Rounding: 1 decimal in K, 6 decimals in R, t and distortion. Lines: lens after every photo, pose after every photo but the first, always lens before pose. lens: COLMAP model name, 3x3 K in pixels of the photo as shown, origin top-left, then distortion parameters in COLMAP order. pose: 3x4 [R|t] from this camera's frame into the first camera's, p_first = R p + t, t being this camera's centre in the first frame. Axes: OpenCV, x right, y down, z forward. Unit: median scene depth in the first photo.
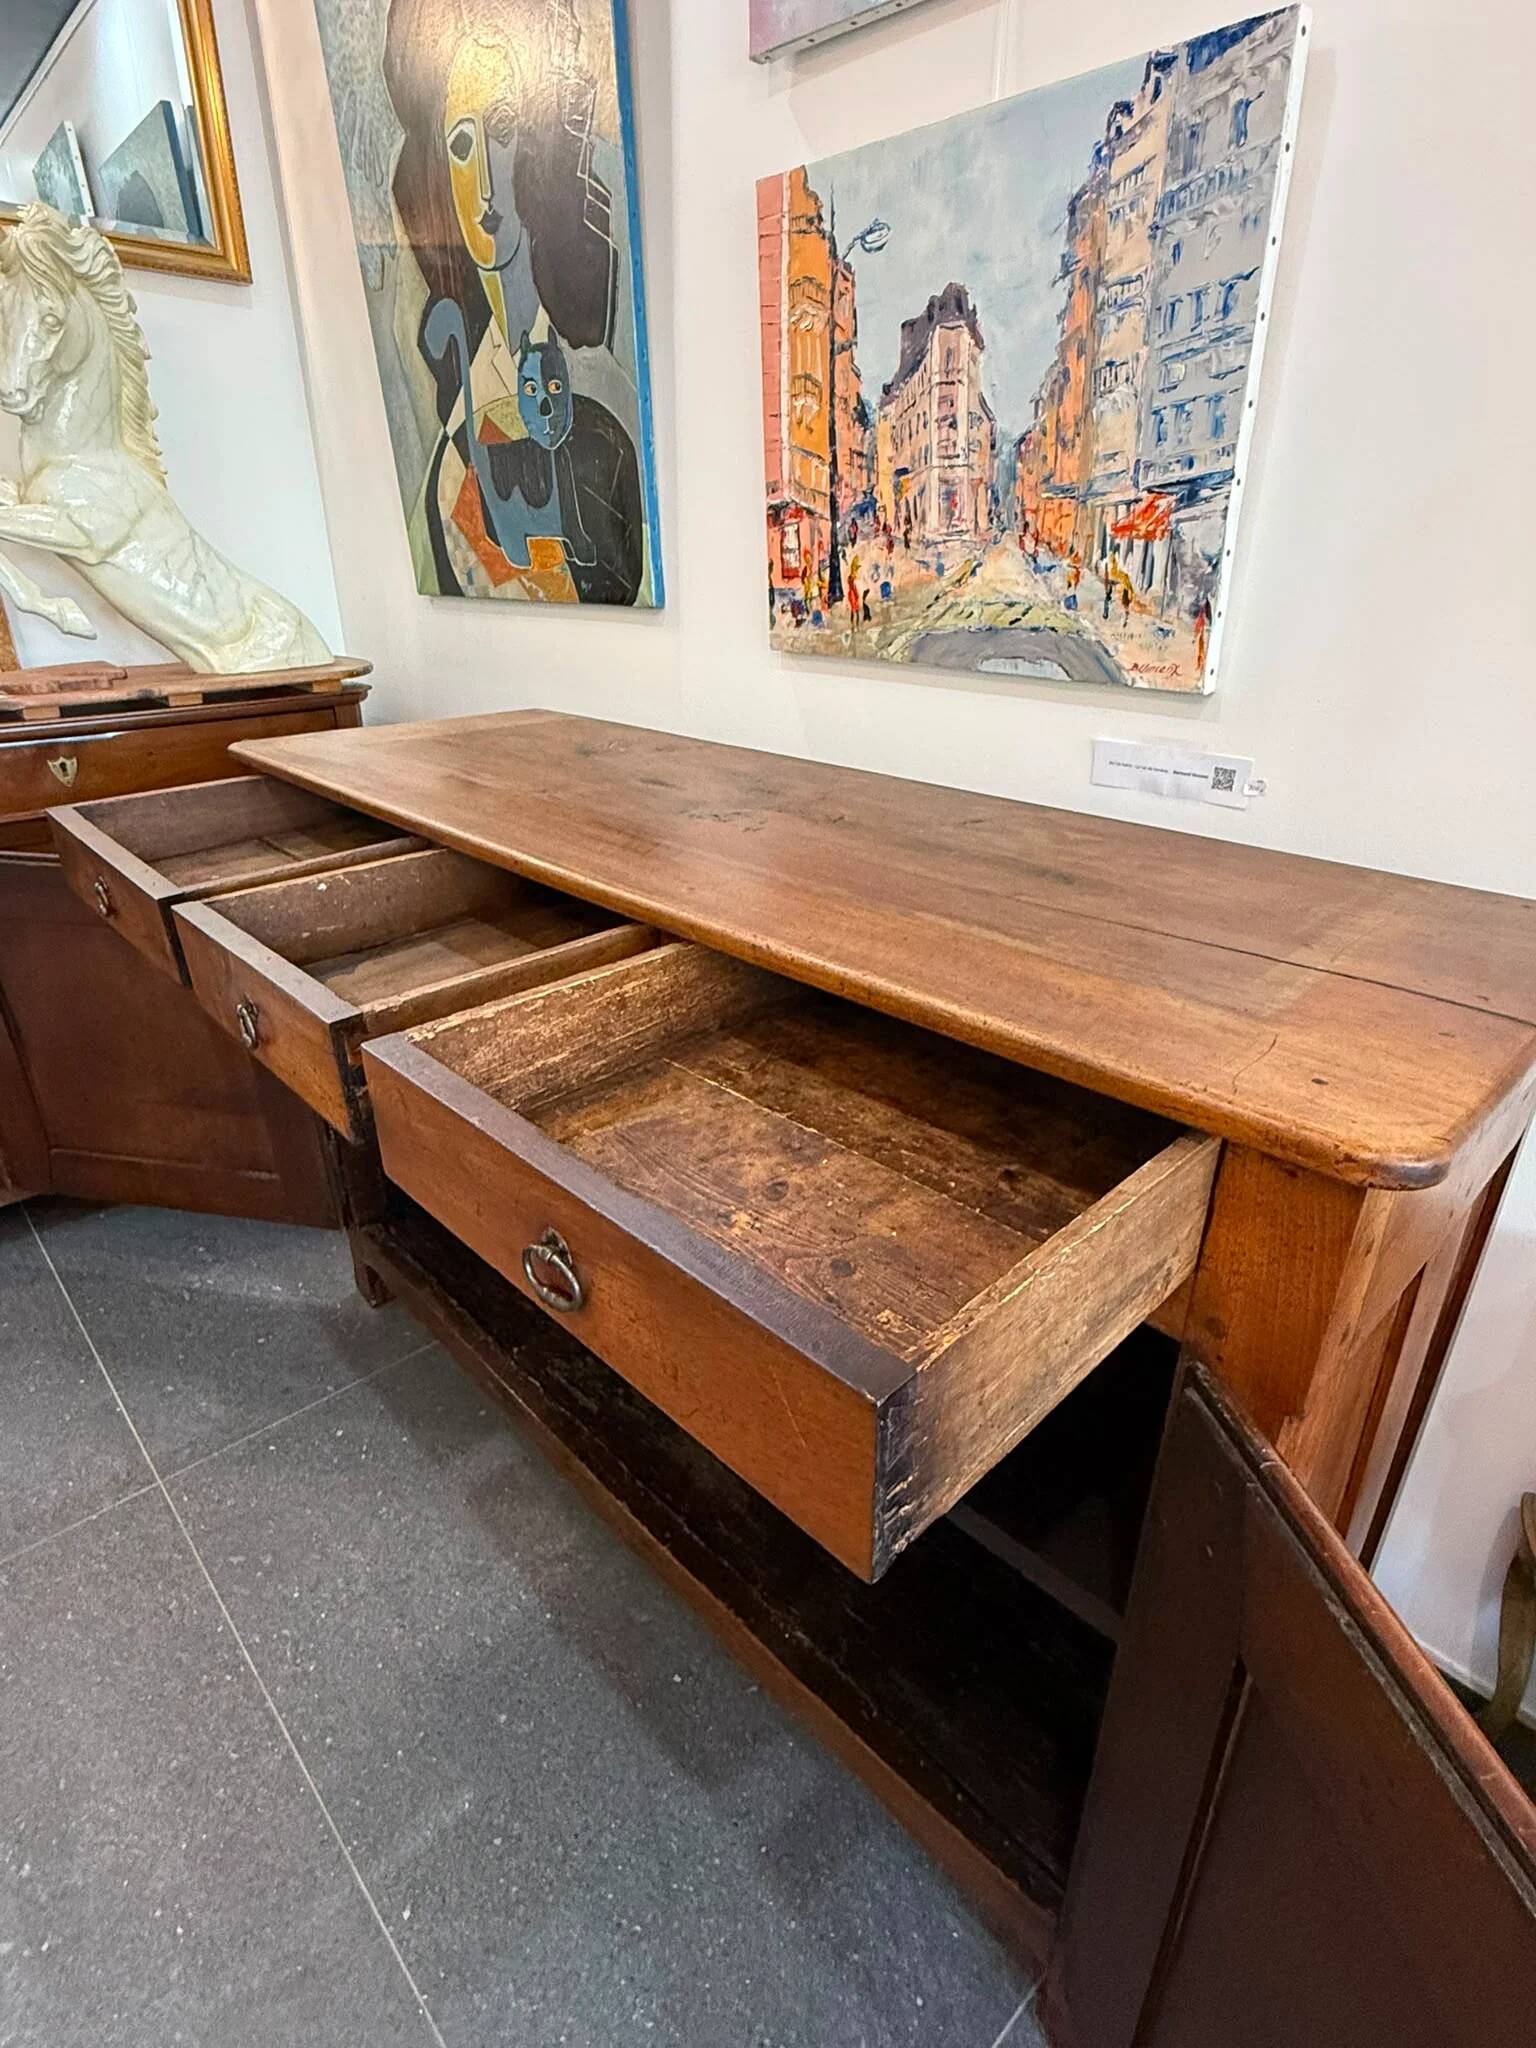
lens RADIAL K [[1060.7, 0, 765.7], [0, 1060.7, 1013.5], [0, 0, 1]] dist [0.003996, -0.002336]
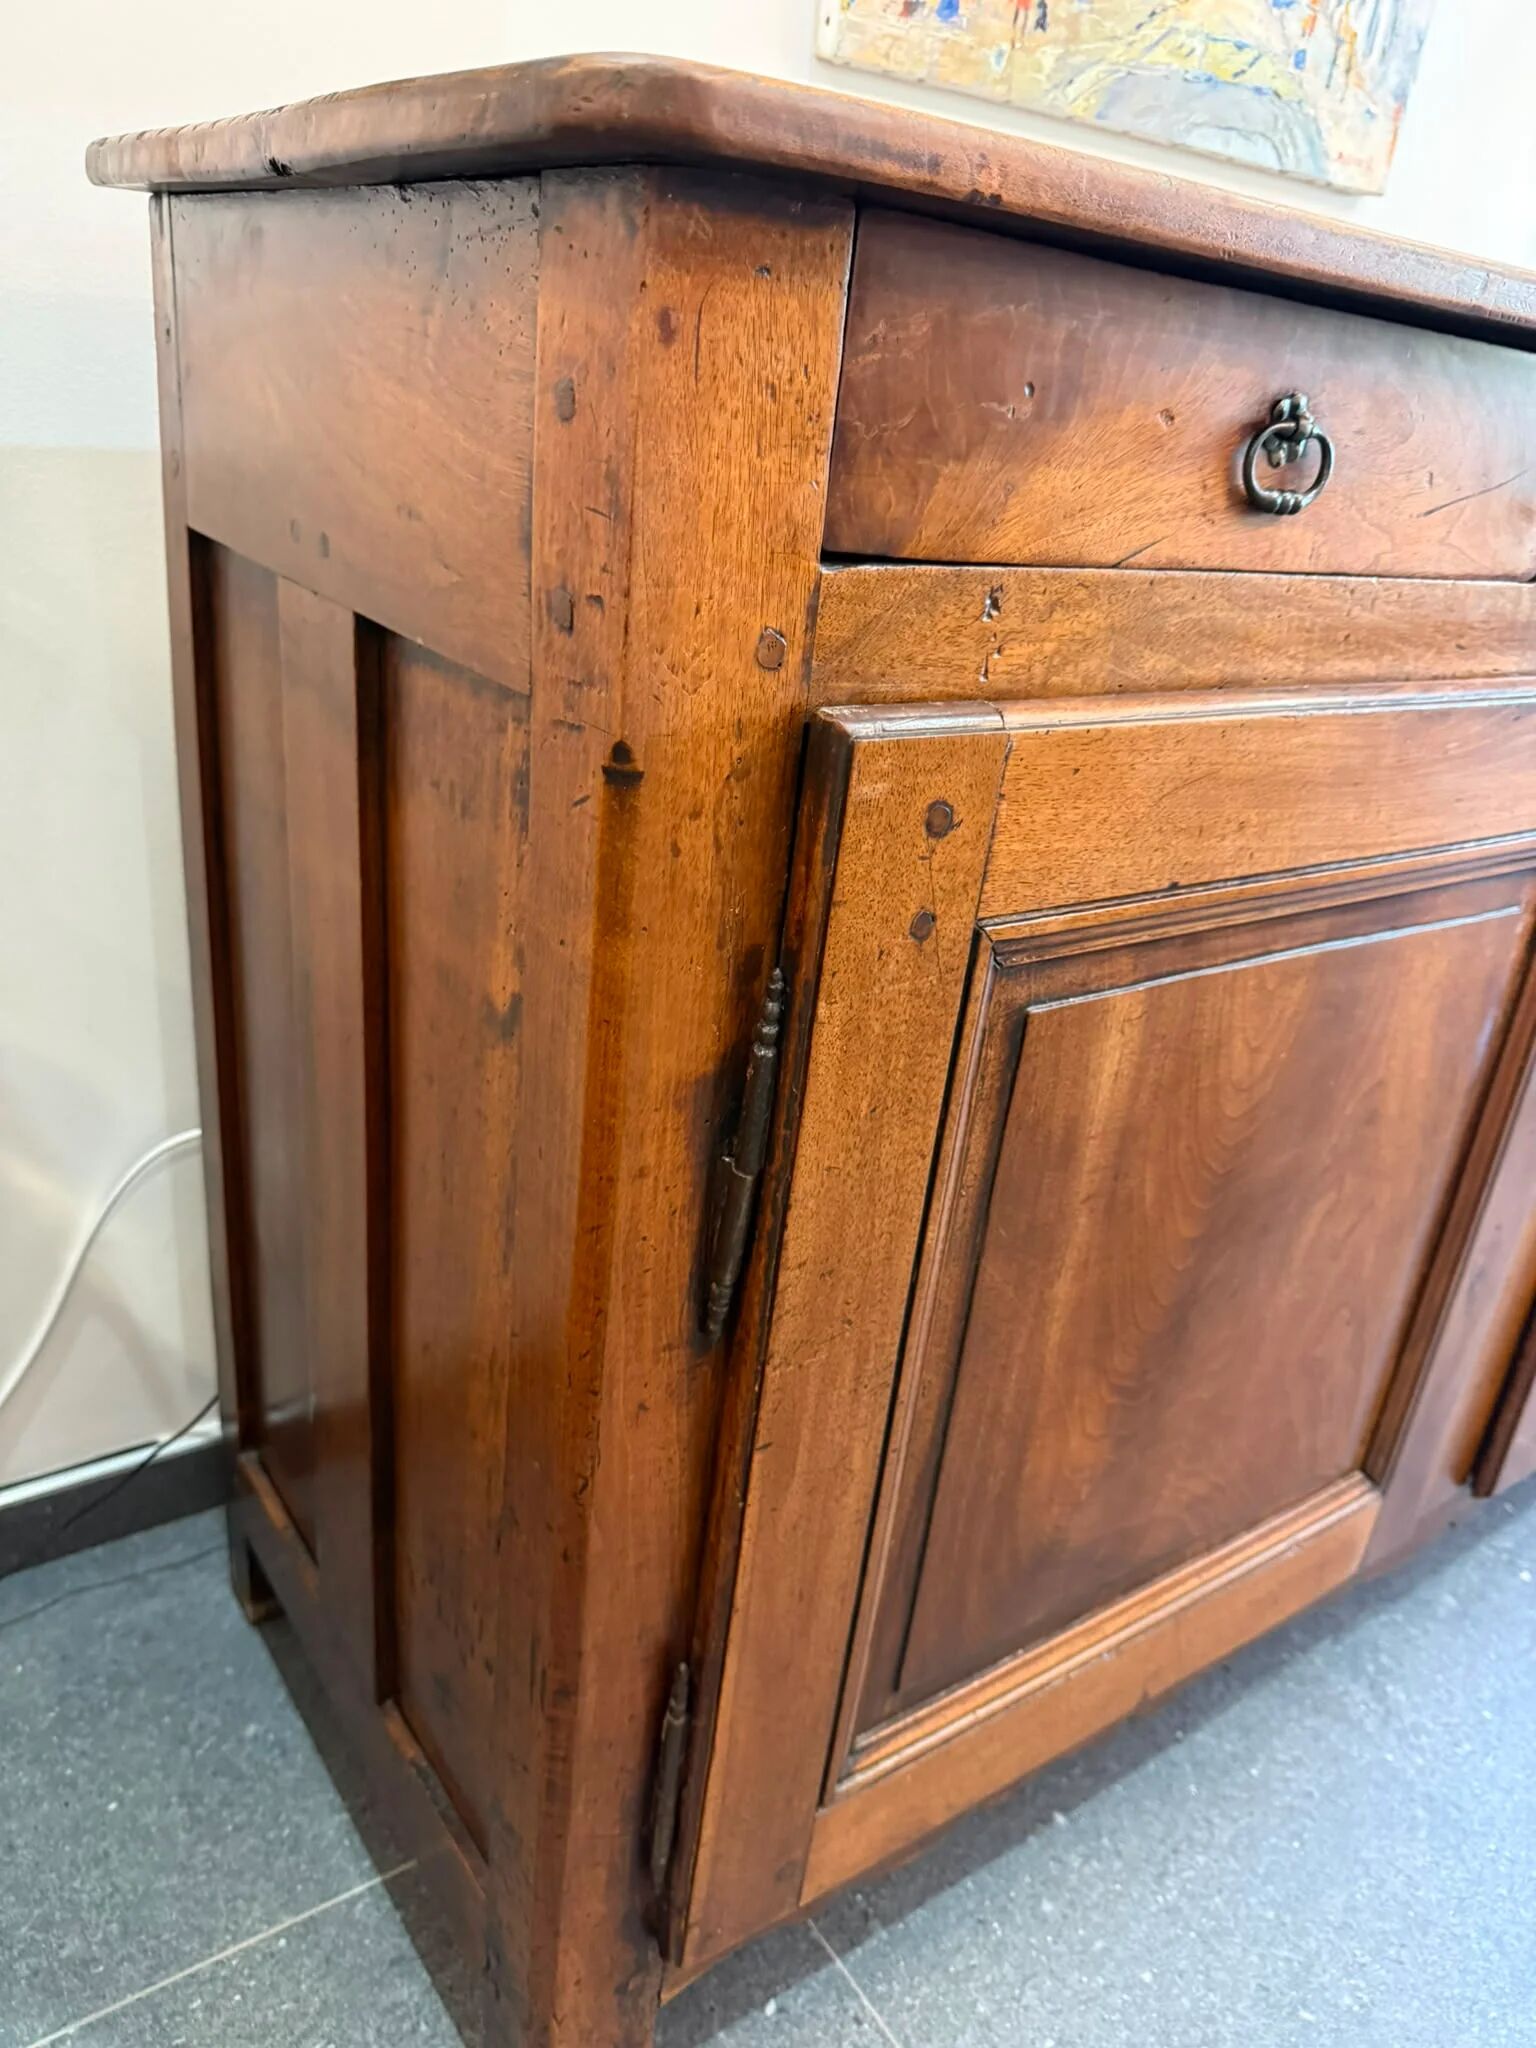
lens RADIAL K [[1472.3, 0, 768.3], [0, 1472.3, 1034.0], [0, 0, 1]] dist [0.014186, -0.032211]
pose [[0.144041, -0.403141, 0.903731, -0.945955], [0.313411, 0.884826, 0.344755, -0.228853], [-0.938630, 0.233580, 0.253800, 1.160391]]
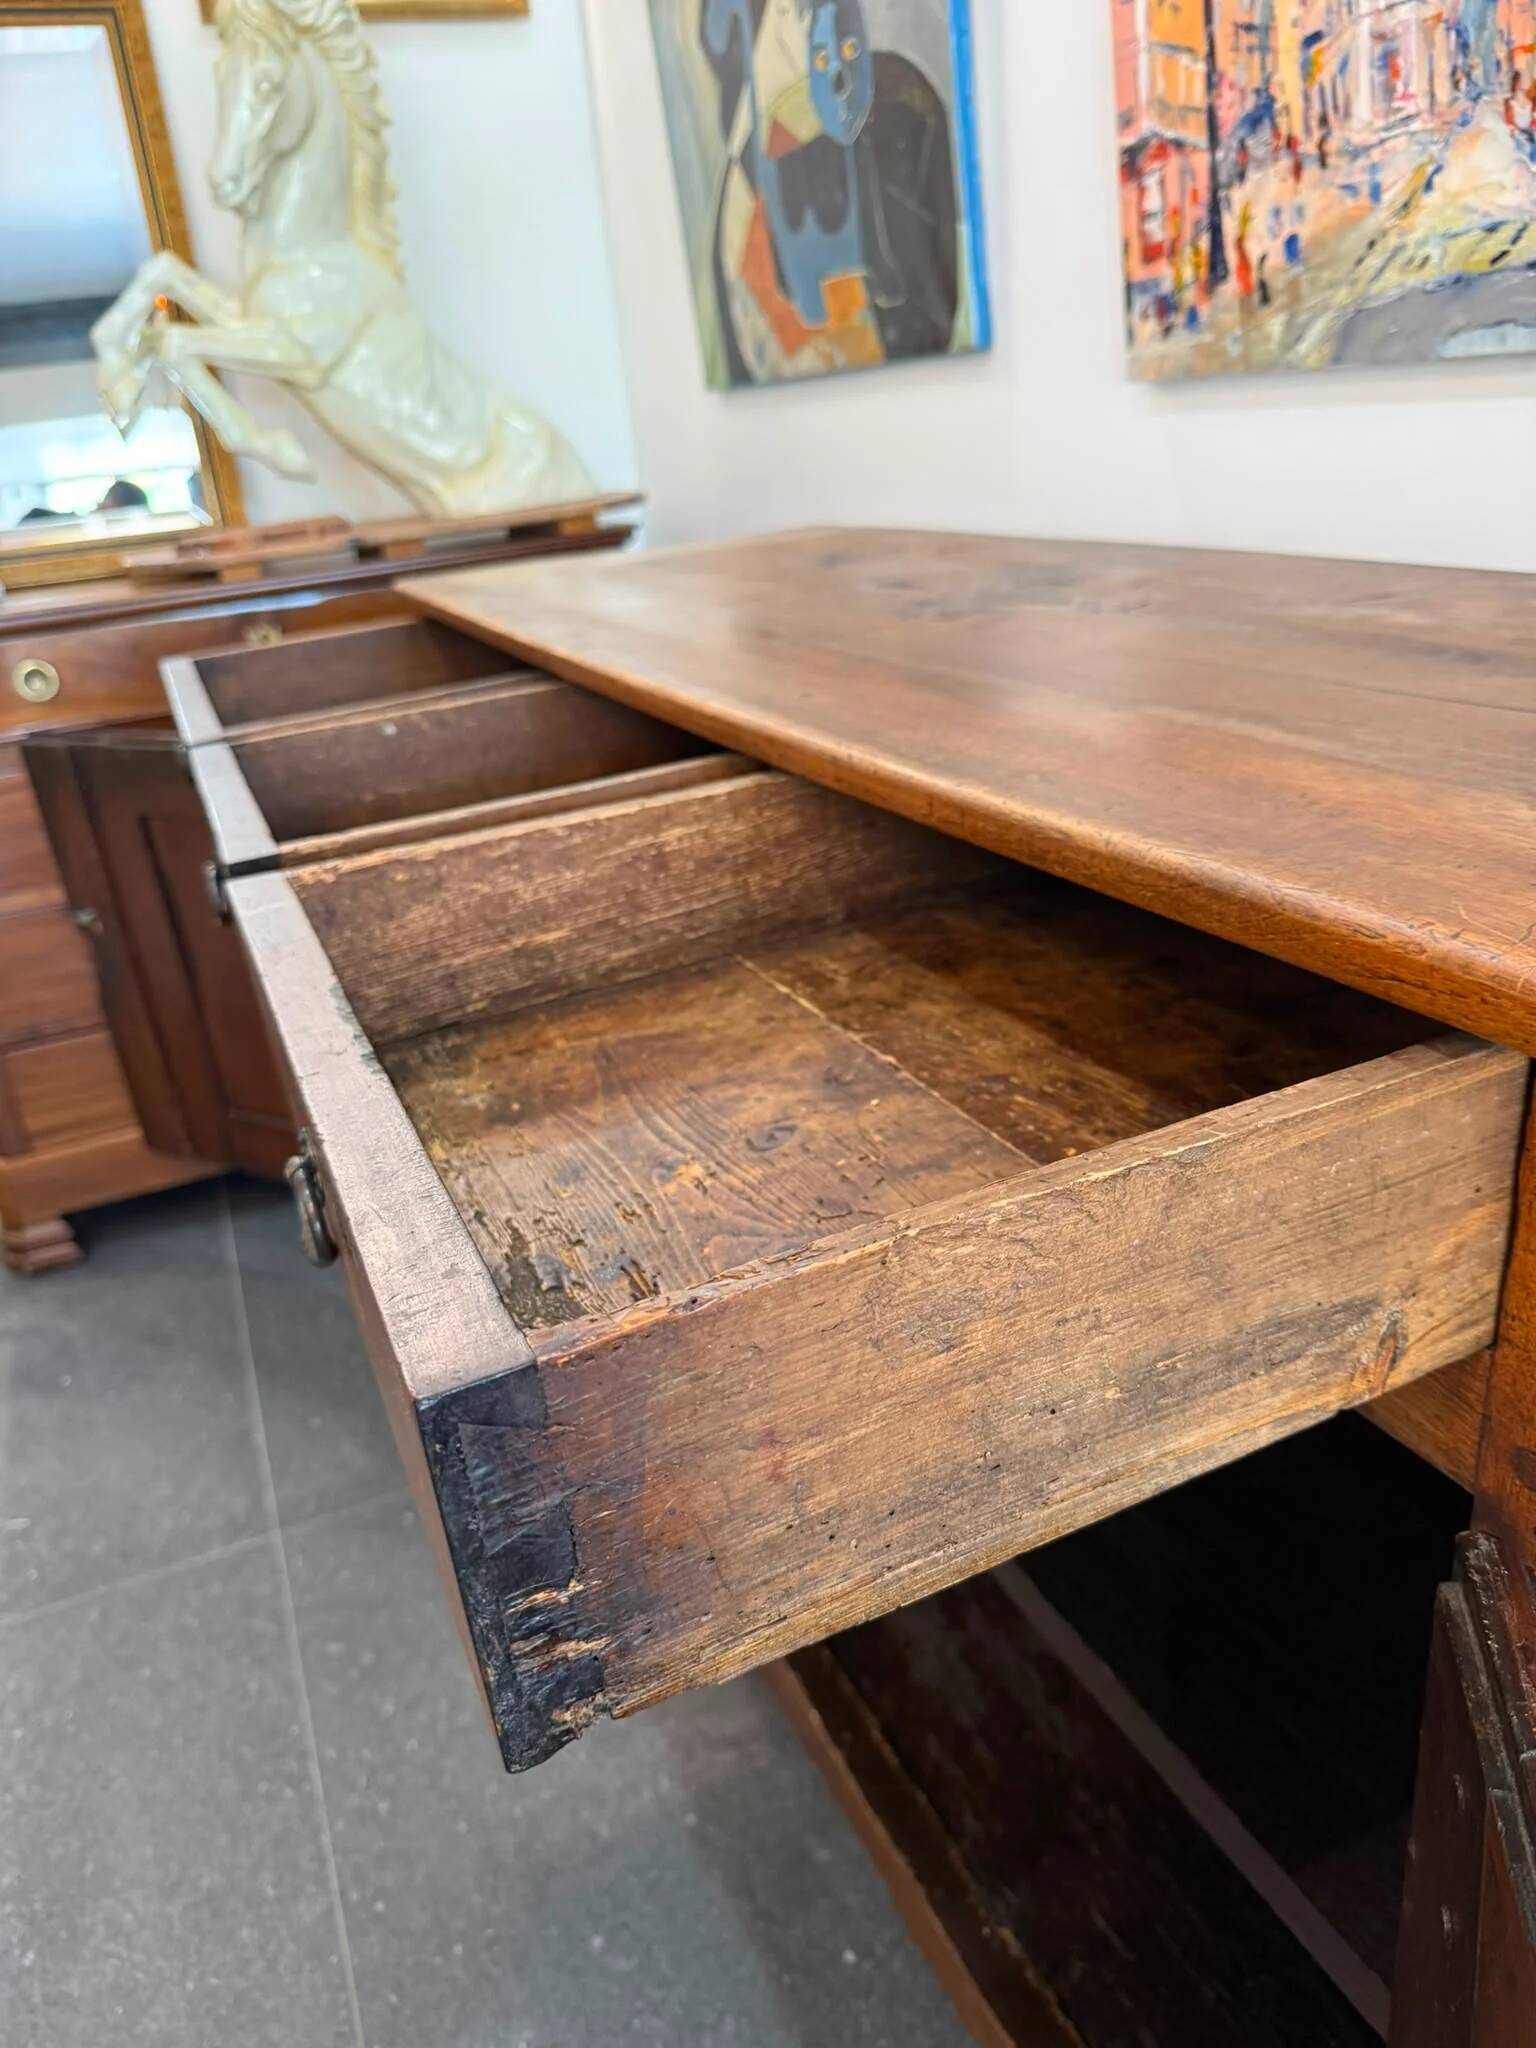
lens RADIAL K [[1487.5, 0, 762.6], [0, 1487.5, 1027.1], [0, 0, 1]] dist [0.001968, -0.024124]
pose [[0.932270, 0.050294, -0.358251, 0.165975], [-0.052179, 0.998628, 0.004410, 0.056110], [0.357981, 0.014582, 0.933615, 0.123921]]
